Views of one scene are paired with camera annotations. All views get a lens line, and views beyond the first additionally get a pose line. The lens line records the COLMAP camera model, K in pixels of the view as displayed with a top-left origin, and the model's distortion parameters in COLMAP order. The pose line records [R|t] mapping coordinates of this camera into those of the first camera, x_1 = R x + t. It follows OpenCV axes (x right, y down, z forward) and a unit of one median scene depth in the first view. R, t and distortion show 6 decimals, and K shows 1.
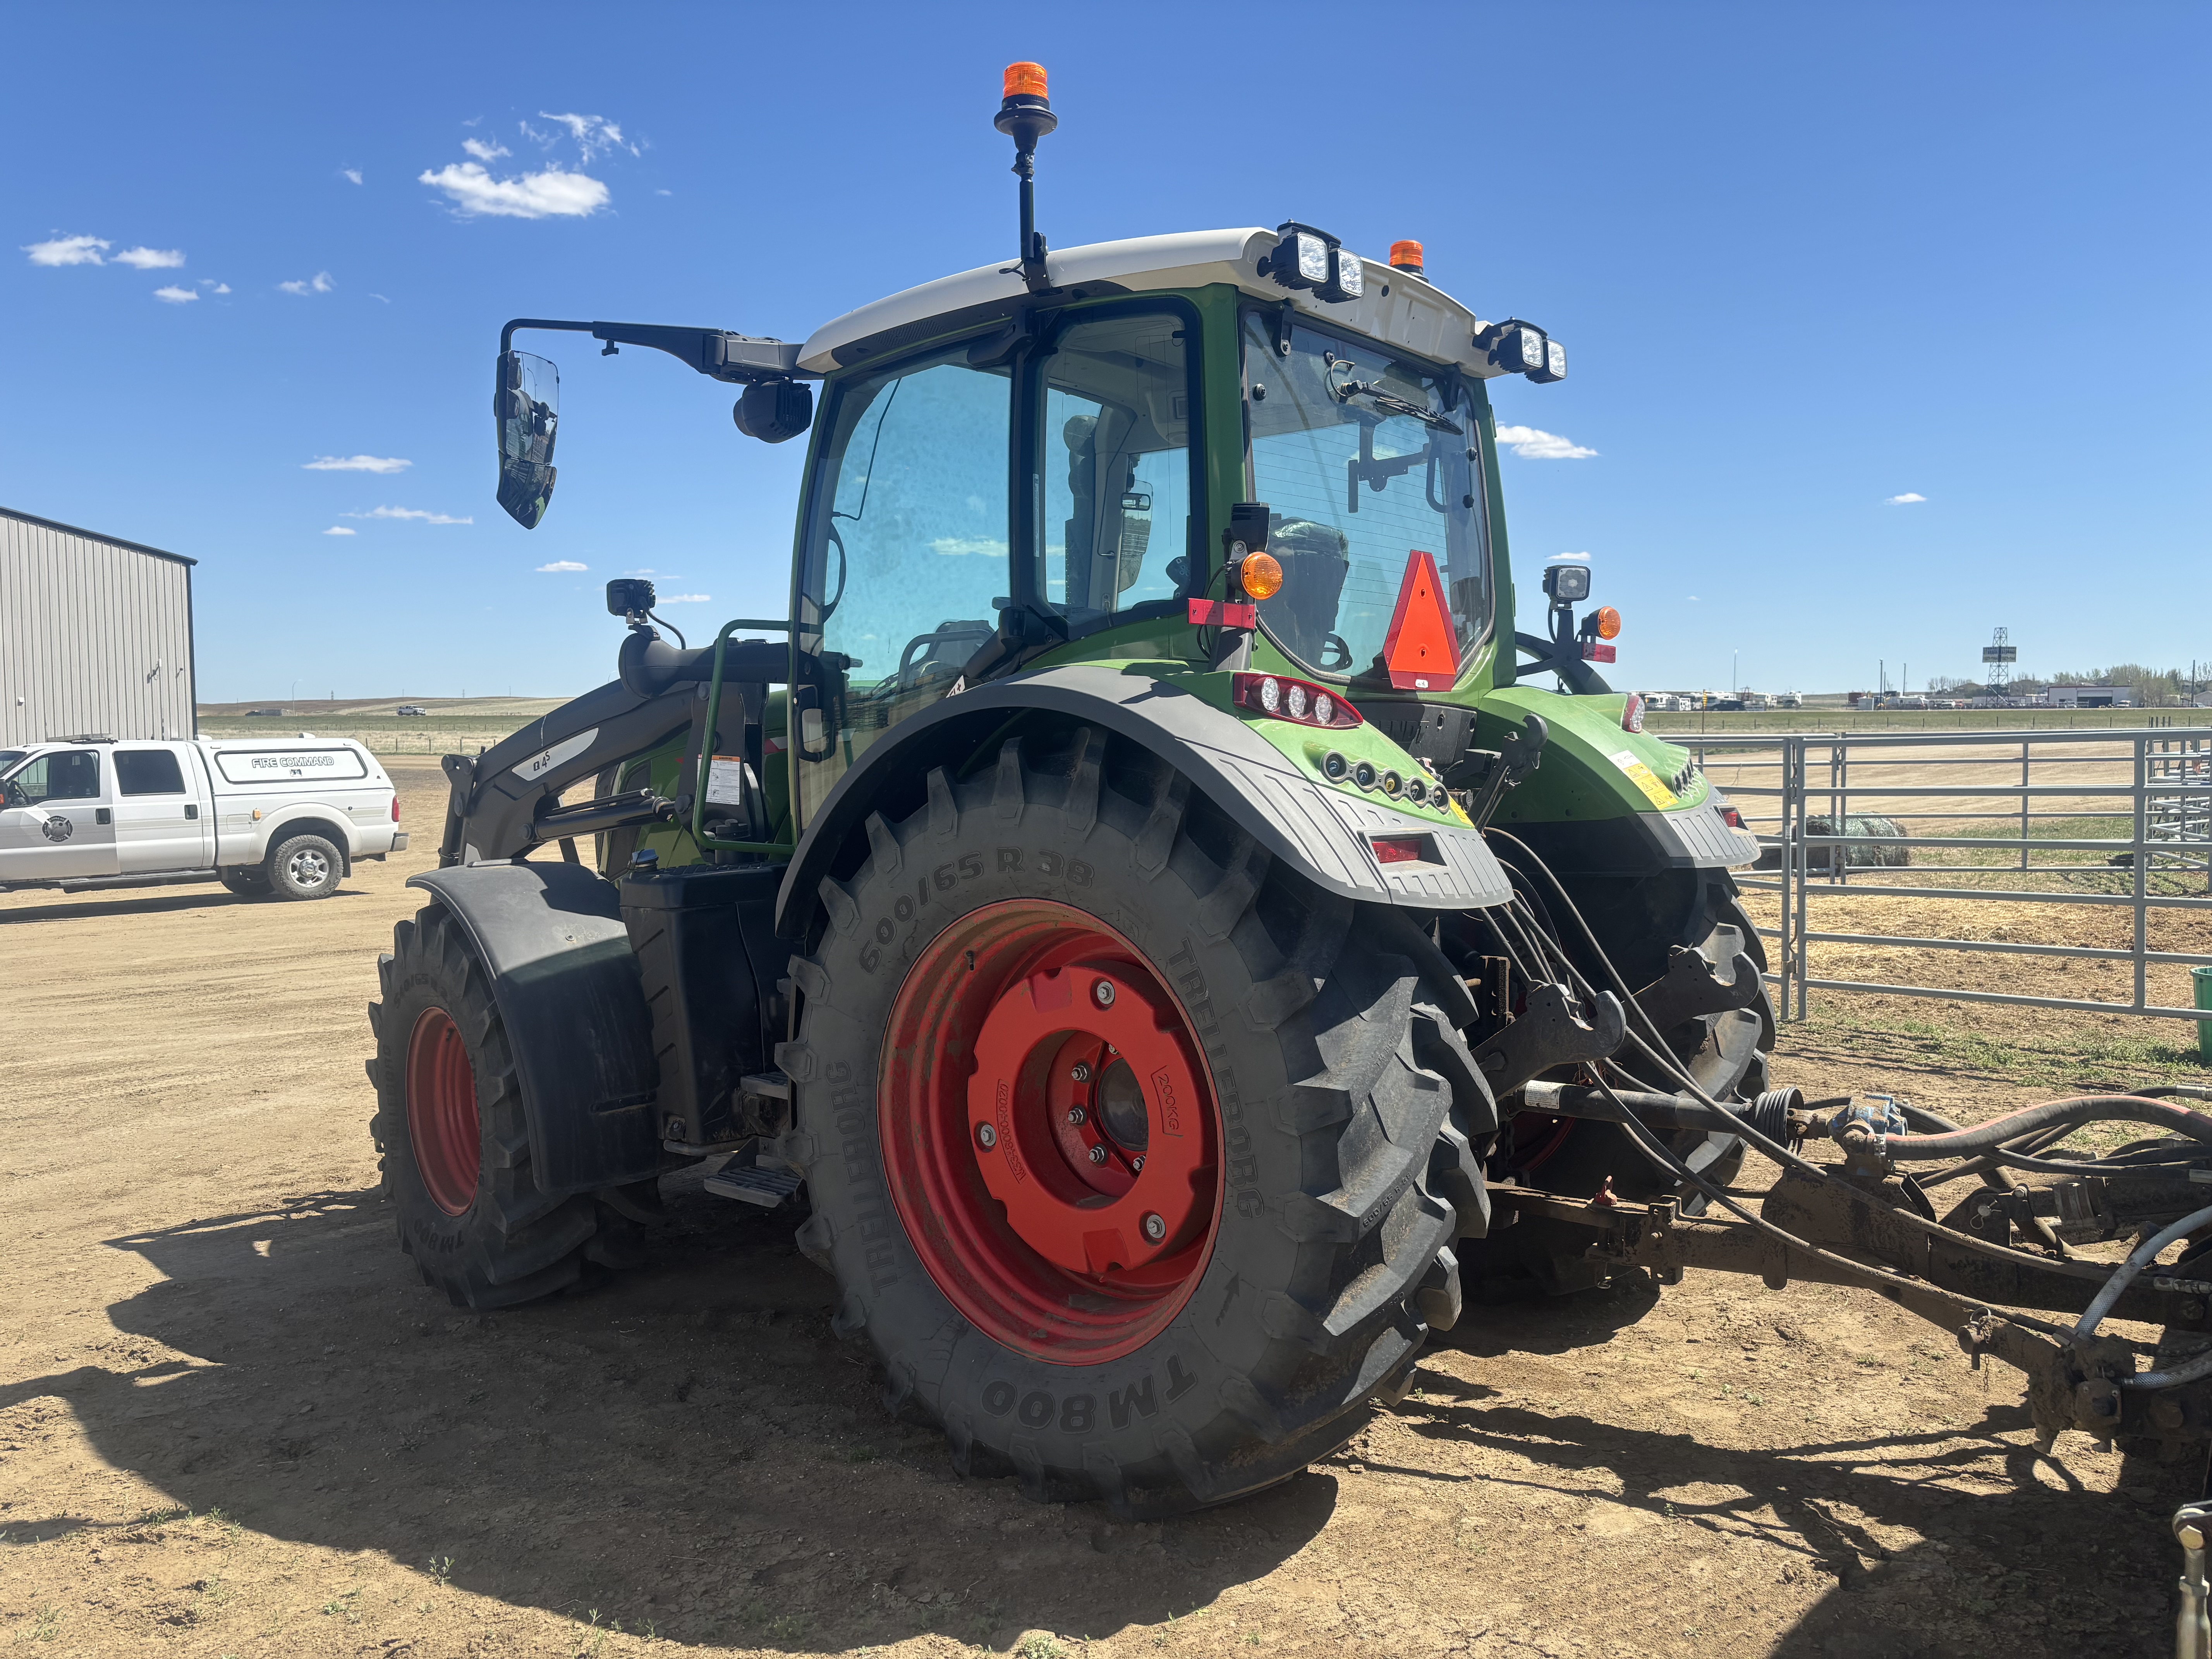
lens RADIAL K [[1695.4, 0, 1106.0], [0, 1695.4, 829.5], [0, 0, 1]] dist [0.000267, 0.001902]
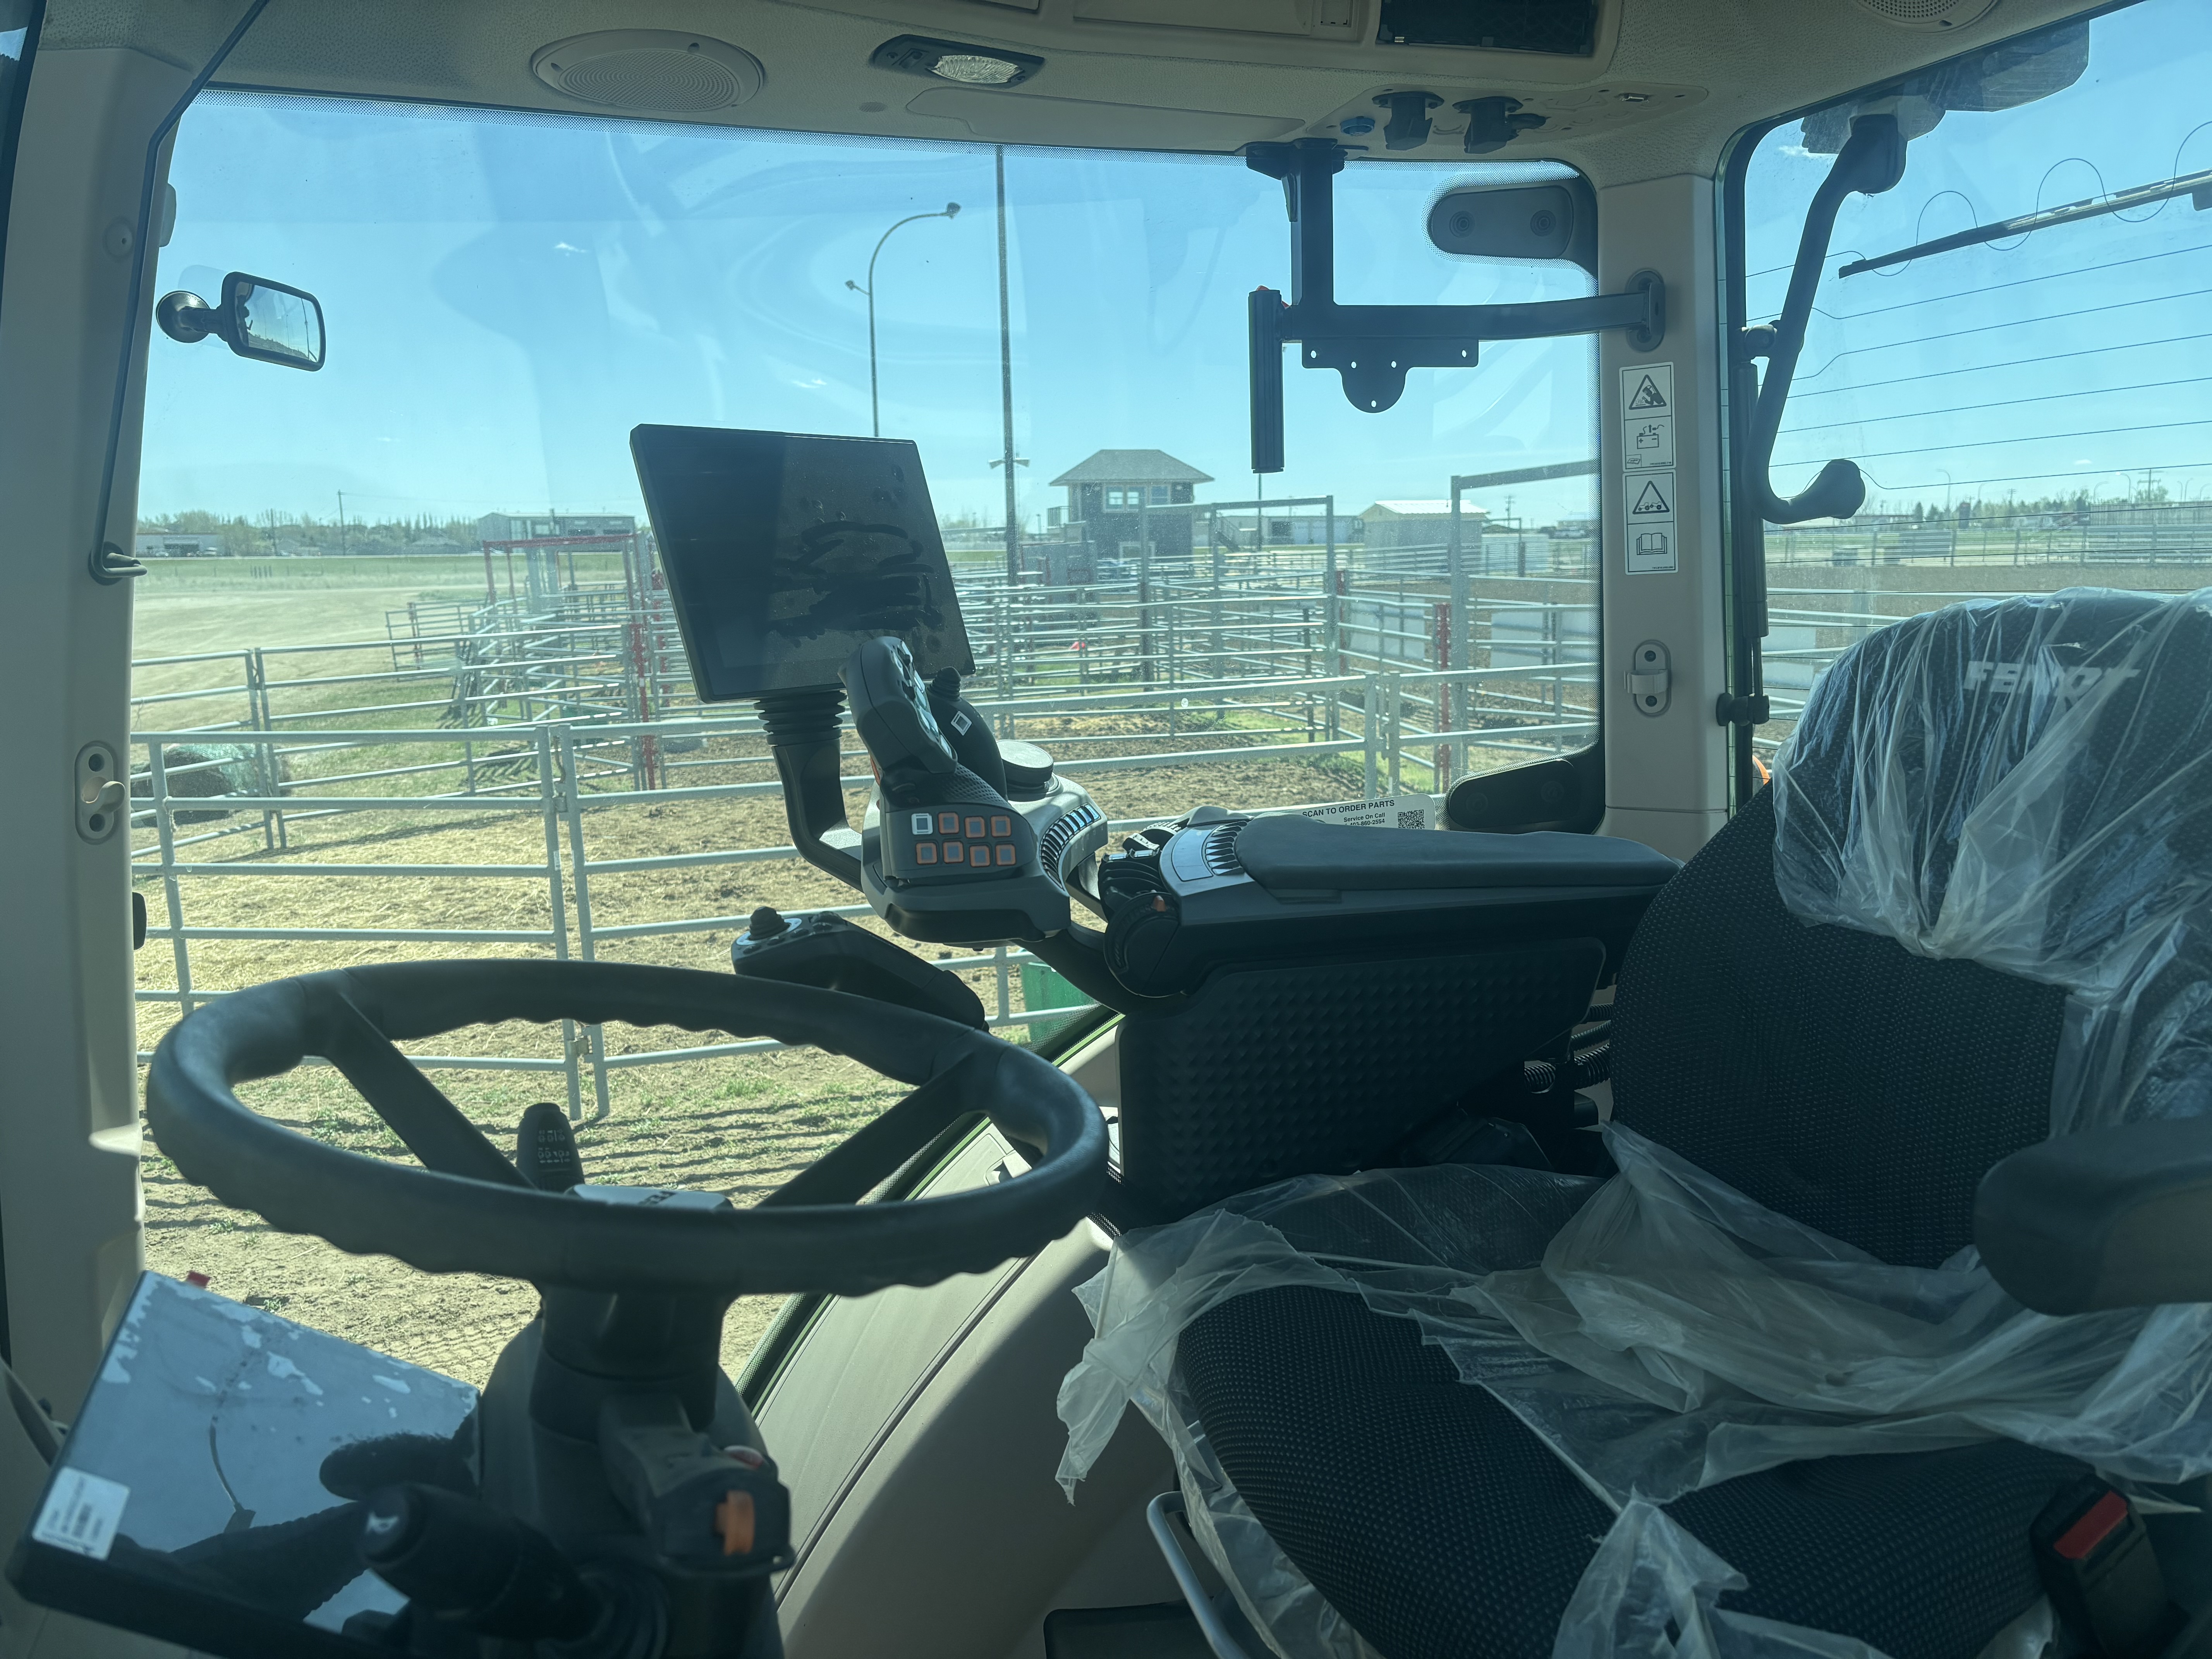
lens RADIAL K [[1695.4, 0, 1106.0], [0, 1695.4, 829.5], [0, 0, 1]] dist [0.000267, 0.001902]
pose [[0.506682, -0.145862, 0.849705, -0.133320], [0.067072, 0.989266, 0.129825, -0.167625], [-0.859520, -0.008789, 0.511026, 0.885140]]
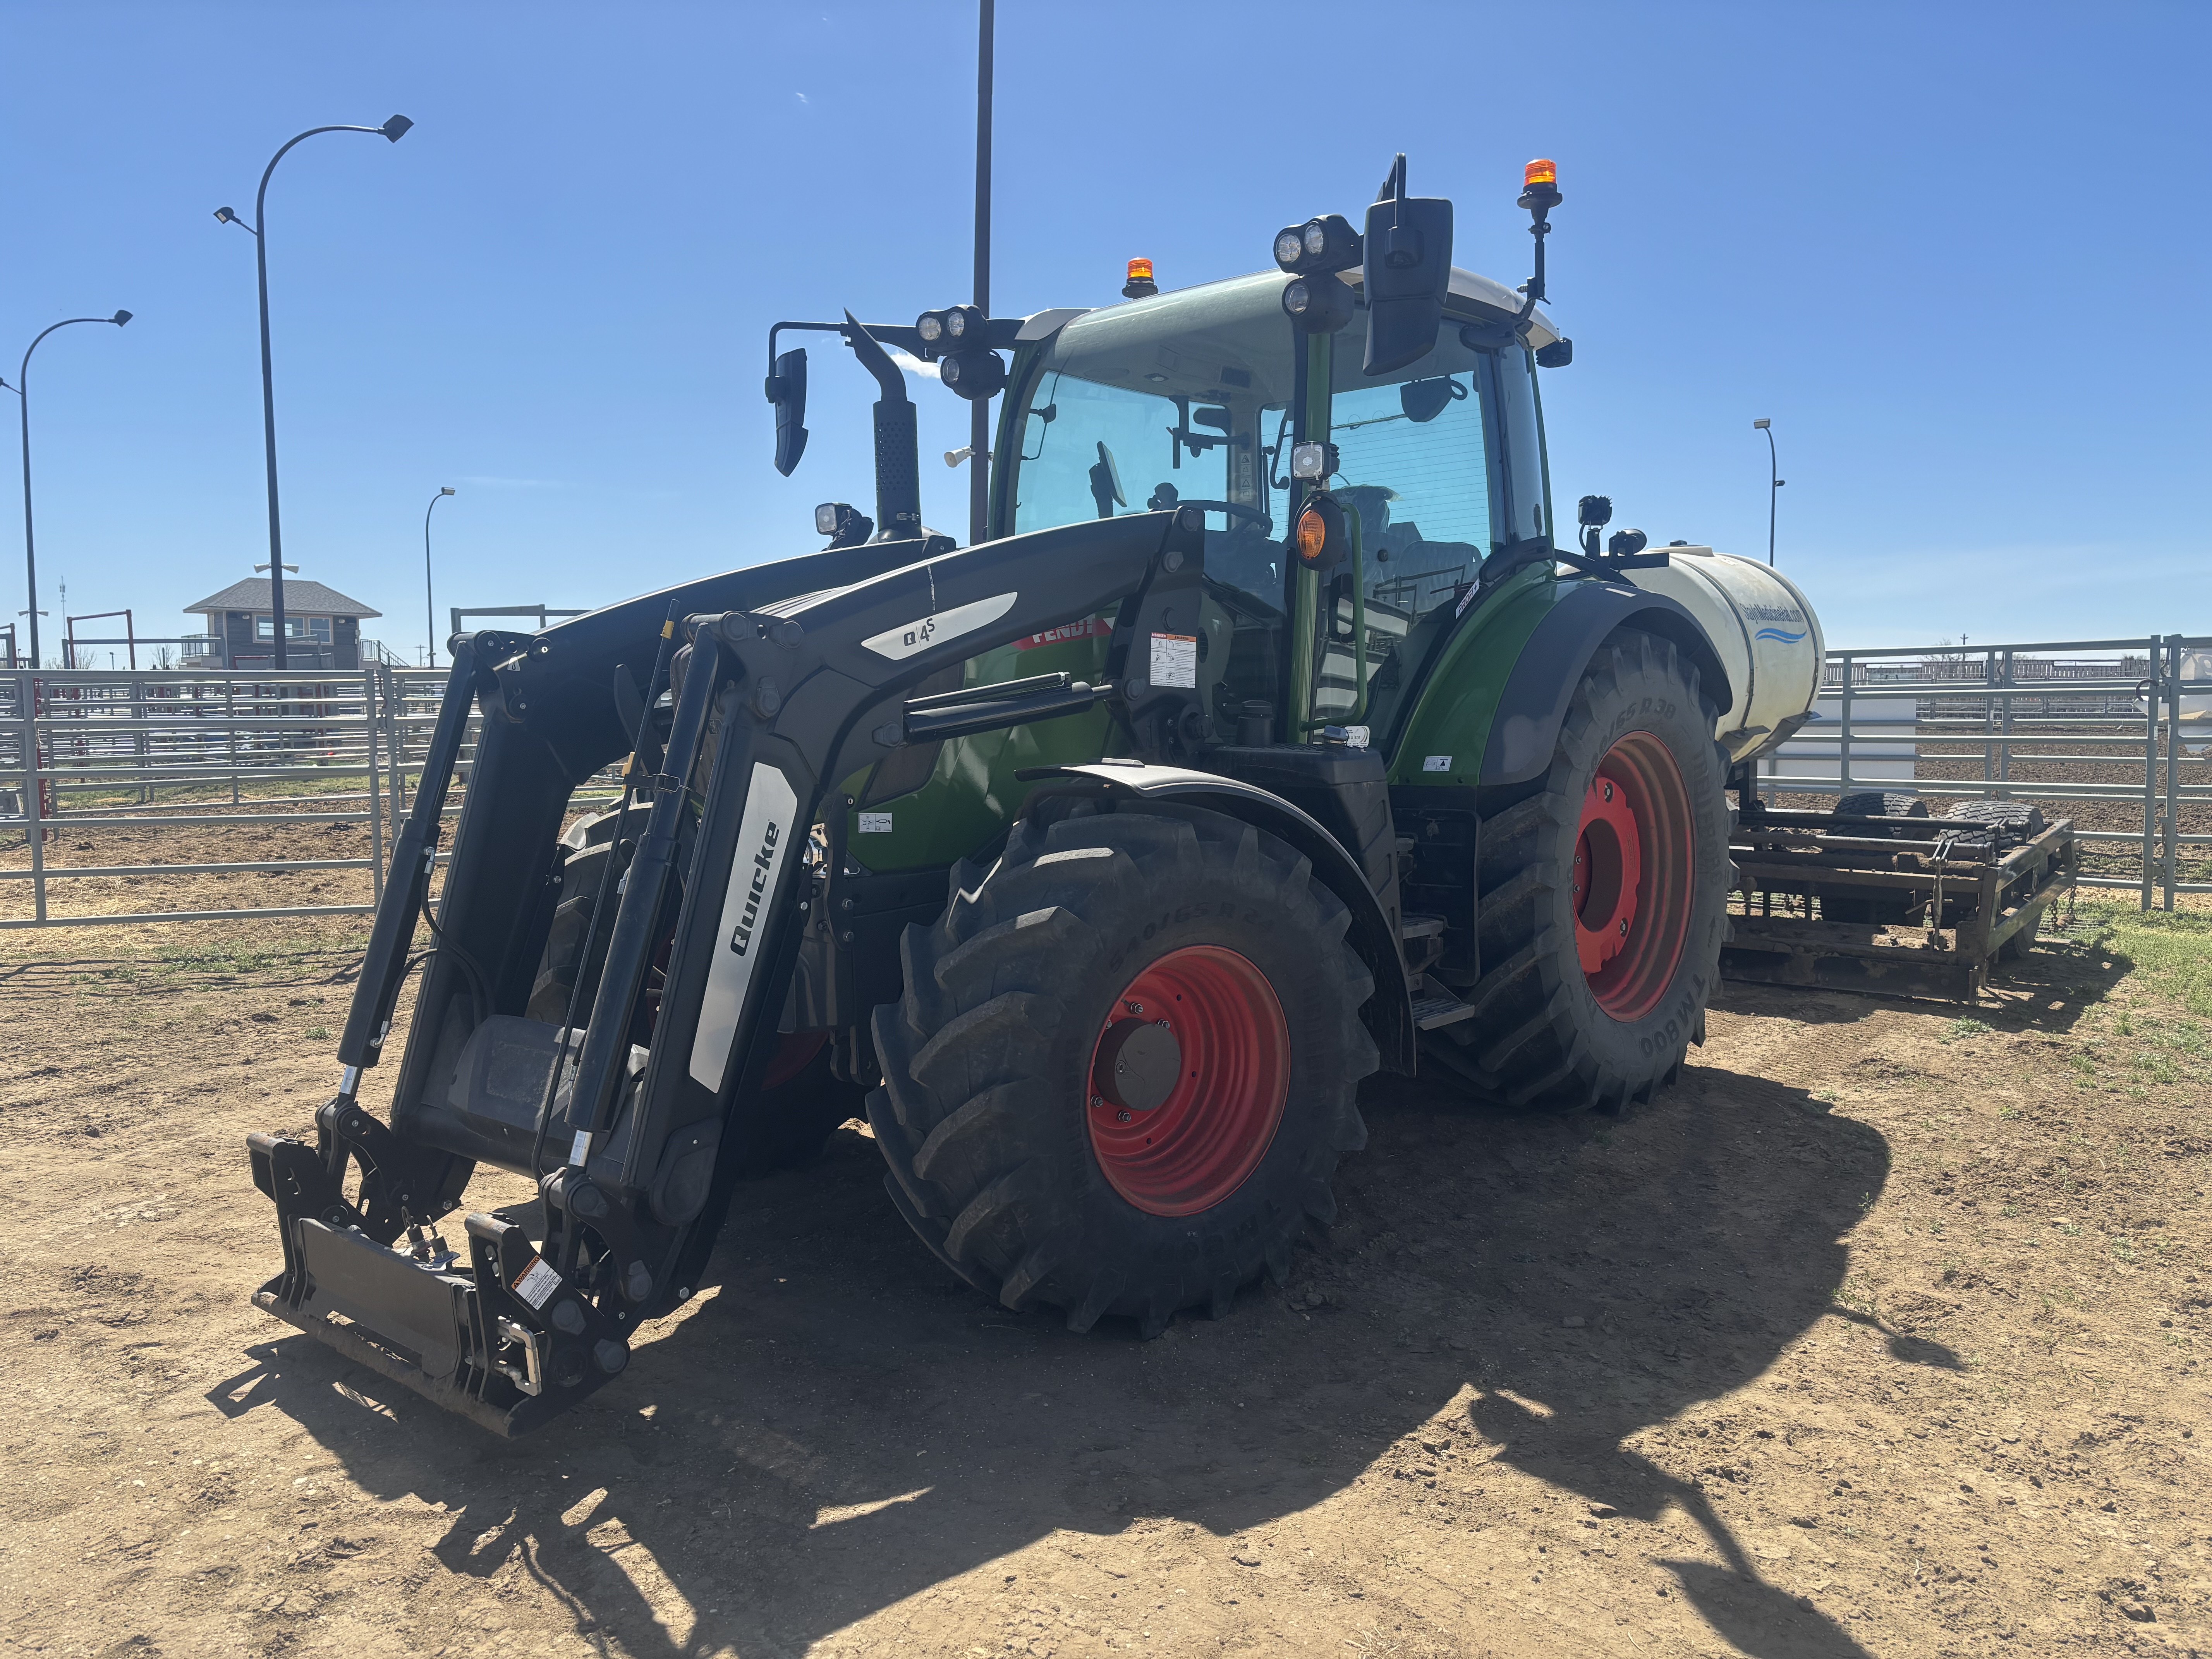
lens RADIAL K [[1695.4, 0, 1106.0], [0, 1695.4, 829.5], [0, 0, 1]] dist [0.000267, 0.001902]
pose [[0.035091, -0.070535, 0.996892, -1.188970], [0.054357, 0.996164, 0.068570, -0.003281], [-0.997905, 0.051782, 0.038791, 1.033725]]
